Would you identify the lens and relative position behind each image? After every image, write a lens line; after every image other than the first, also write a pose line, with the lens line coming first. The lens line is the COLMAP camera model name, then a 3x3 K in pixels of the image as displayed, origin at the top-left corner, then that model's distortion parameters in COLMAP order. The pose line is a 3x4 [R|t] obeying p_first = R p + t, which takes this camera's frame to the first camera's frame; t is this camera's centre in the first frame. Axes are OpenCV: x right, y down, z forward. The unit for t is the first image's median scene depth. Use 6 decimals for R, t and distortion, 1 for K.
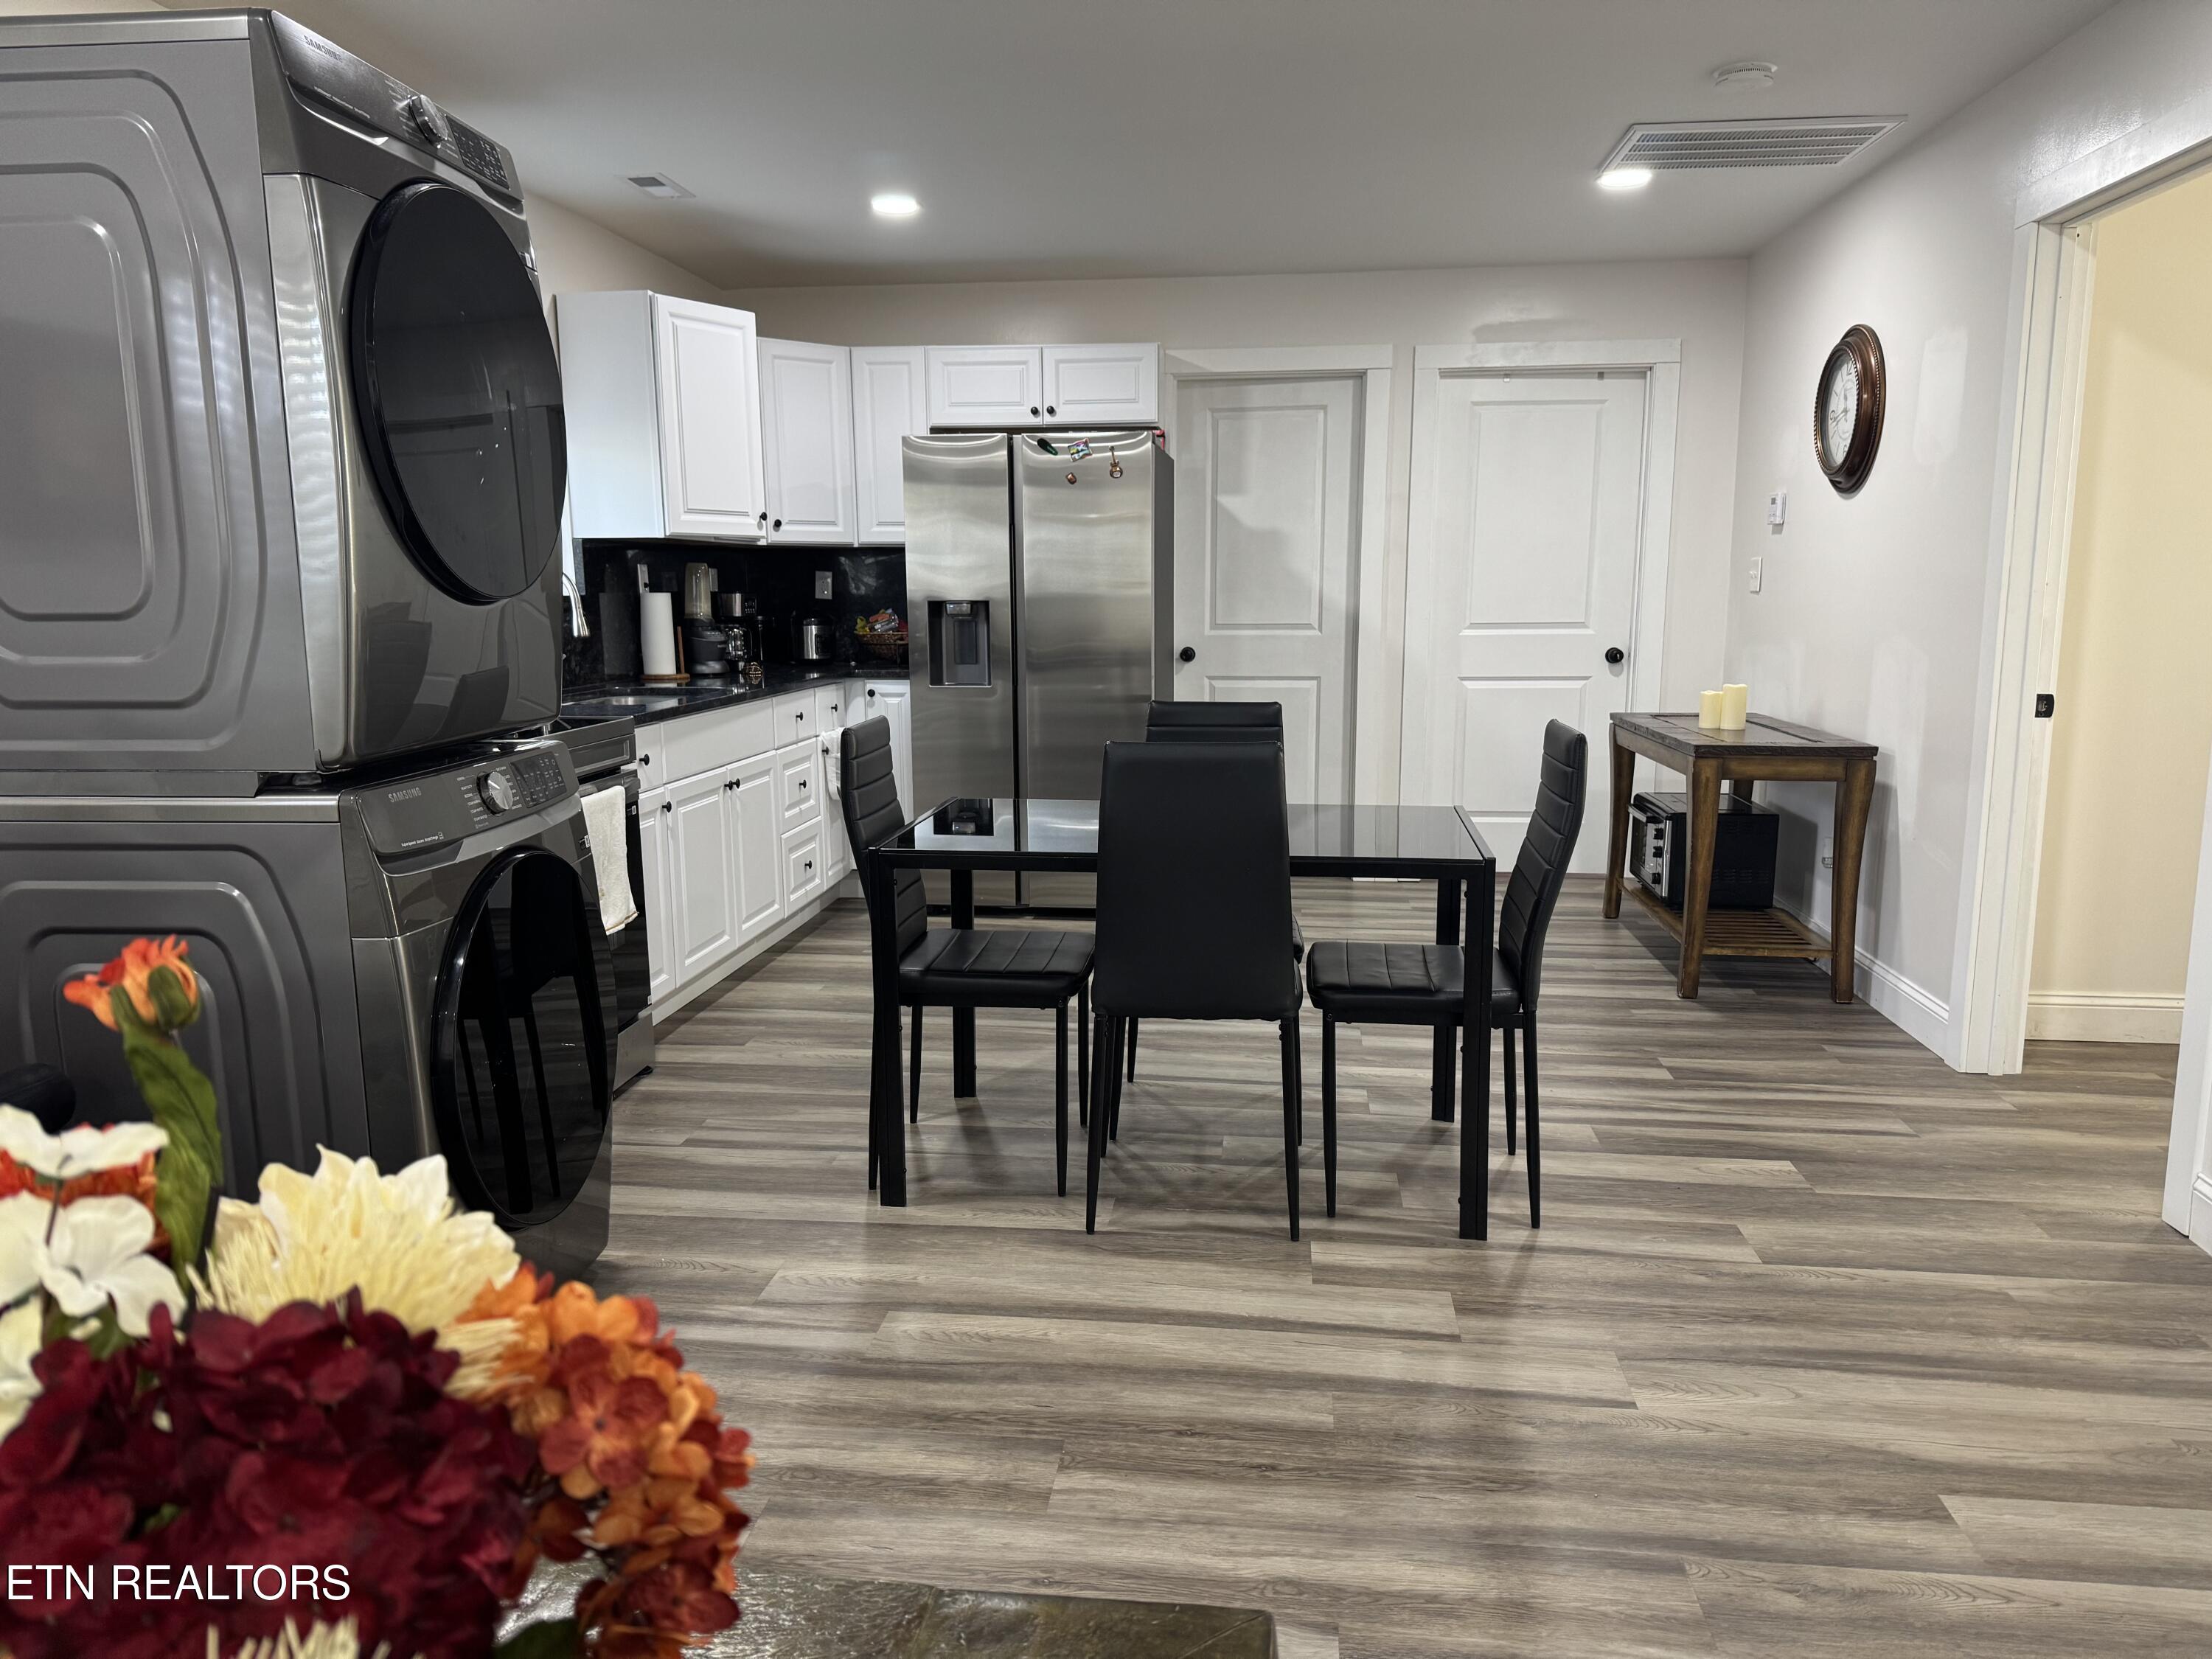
lens RADIAL K [[1559.2, 0, 1109.7], [0, 1559.2, 831.2], [0, 0, 1]] dist [0.035699, -0.035415]
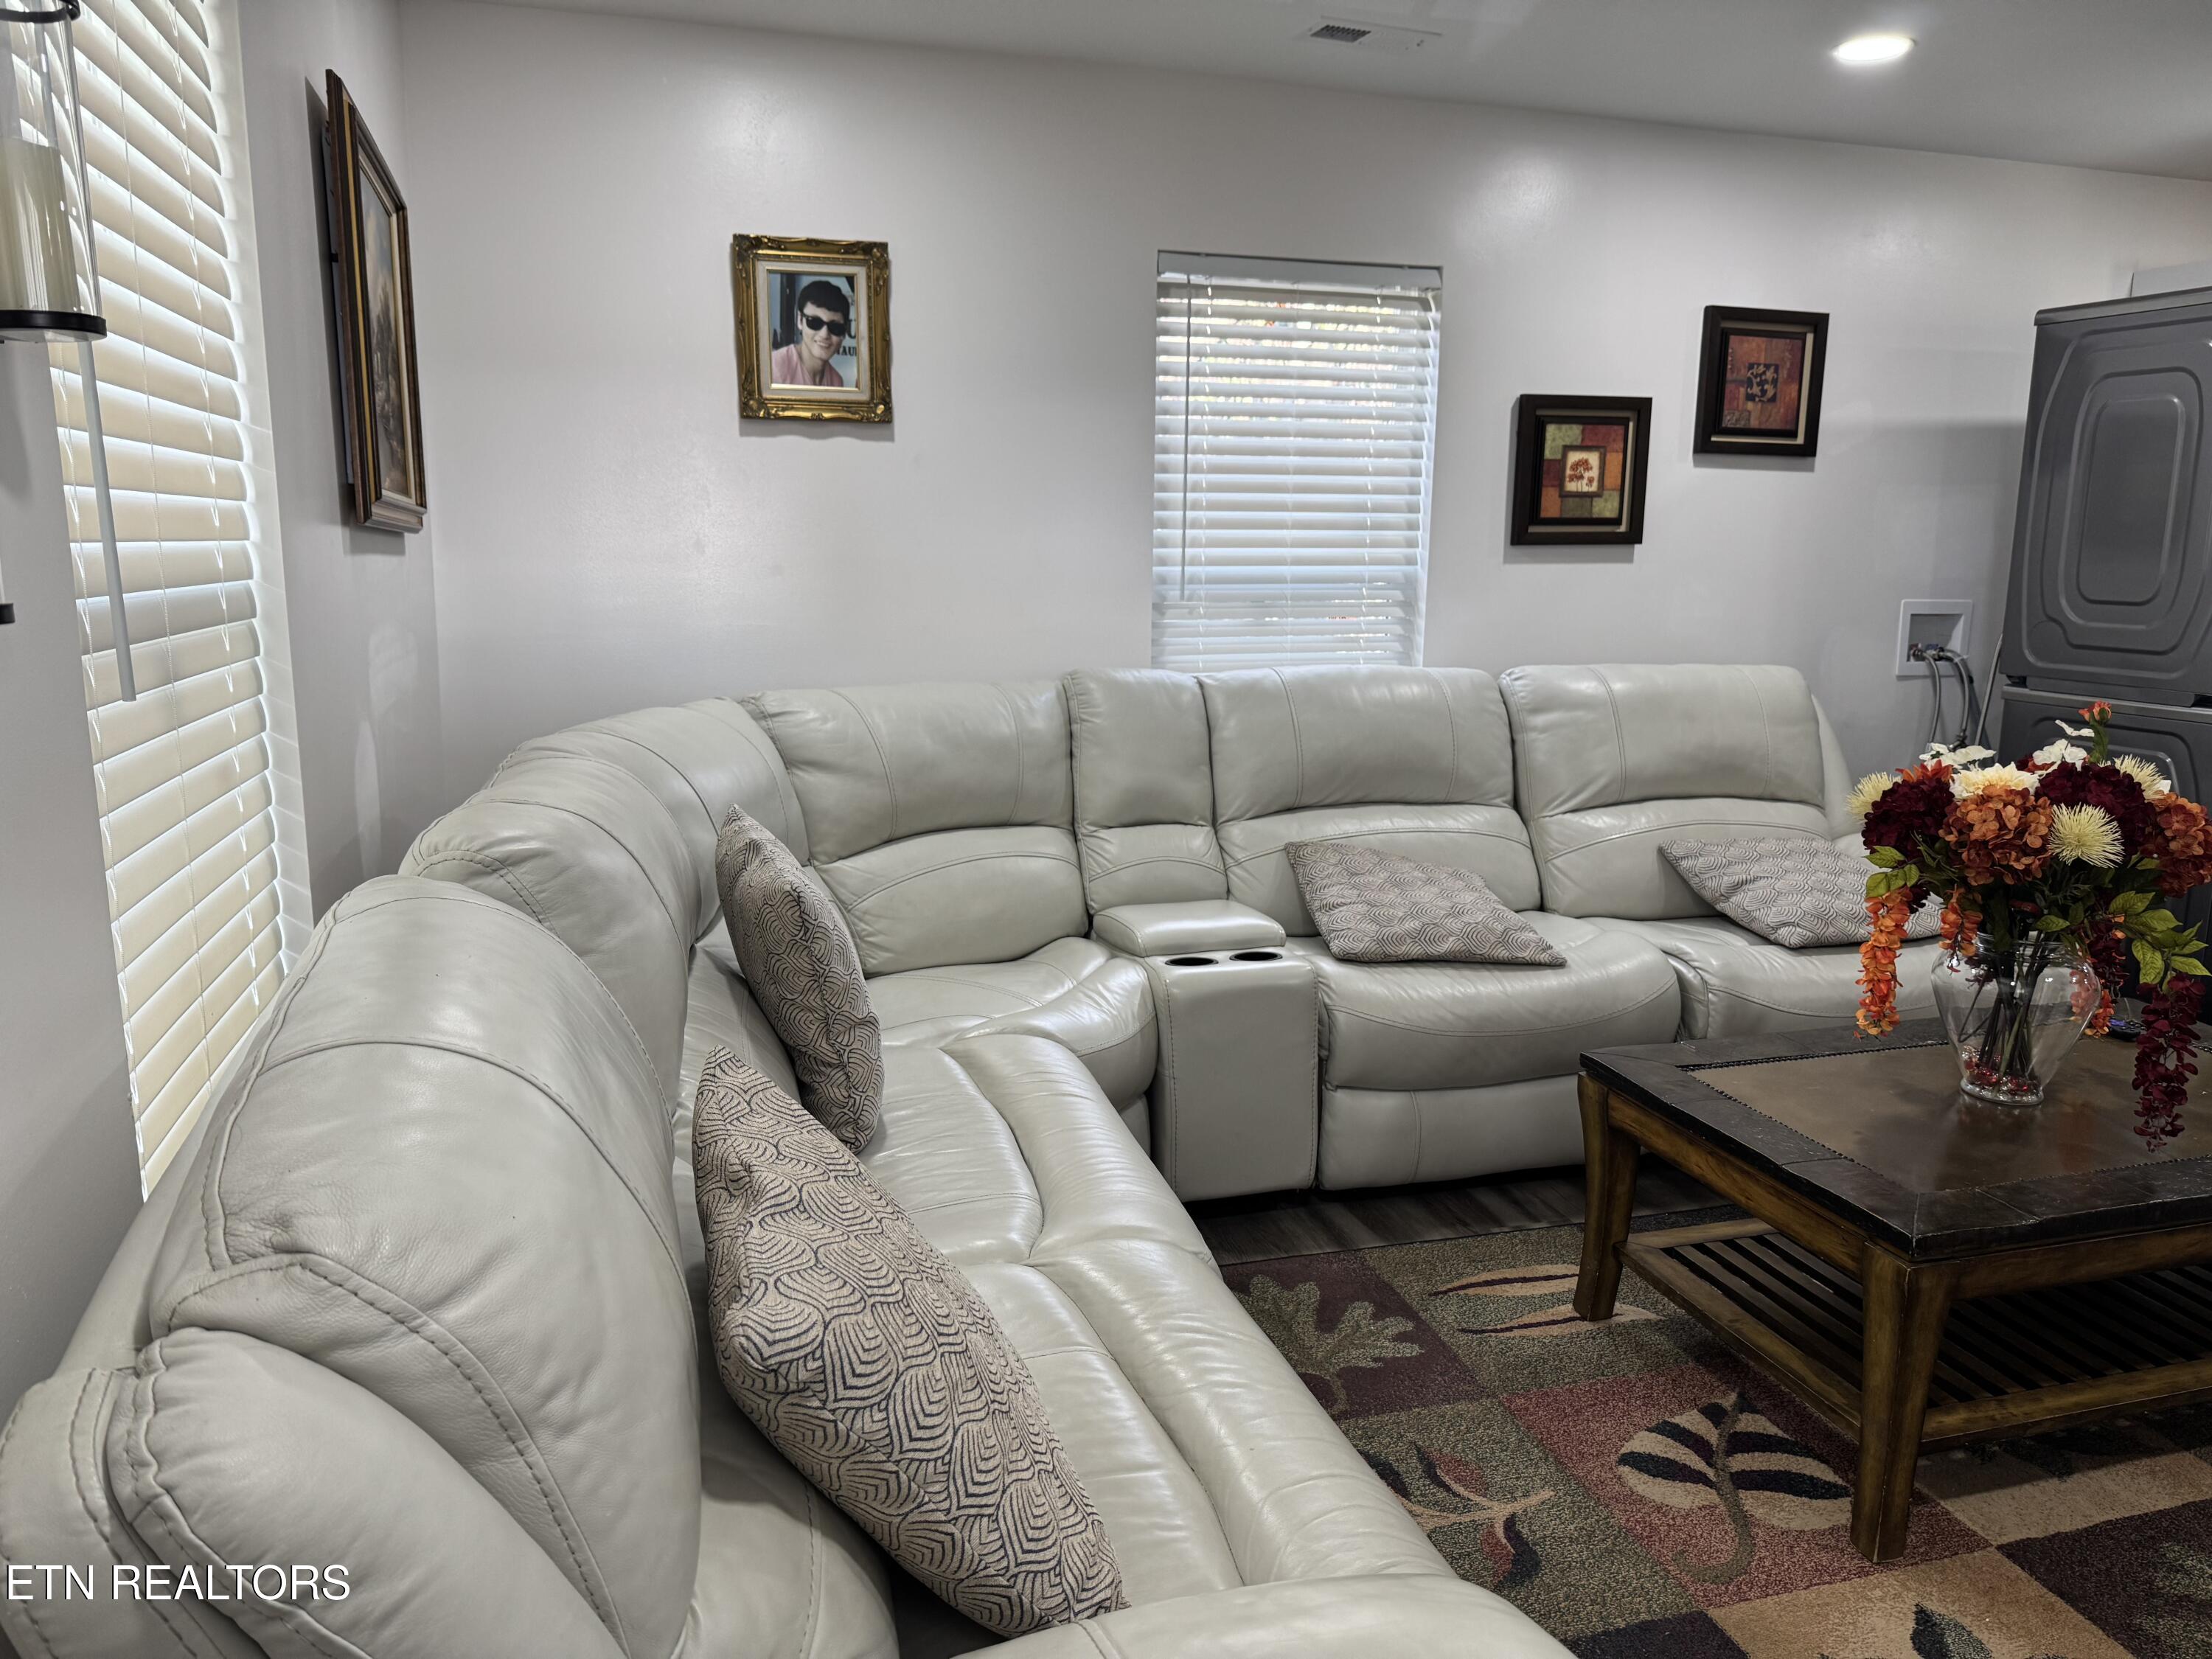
lens RADIAL K [[1559.2, 0, 1105.8], [0, 1559.2, 830.8], [0, 0, 1]] dist [0.035699, -0.035415]
pose [[0.405661, 0.181545, -0.895813, 0.947634], [-0.158156, 0.979235, 0.126832, 0.133843], [0.900237, 0.090227, 0.425950, -1.397407]]
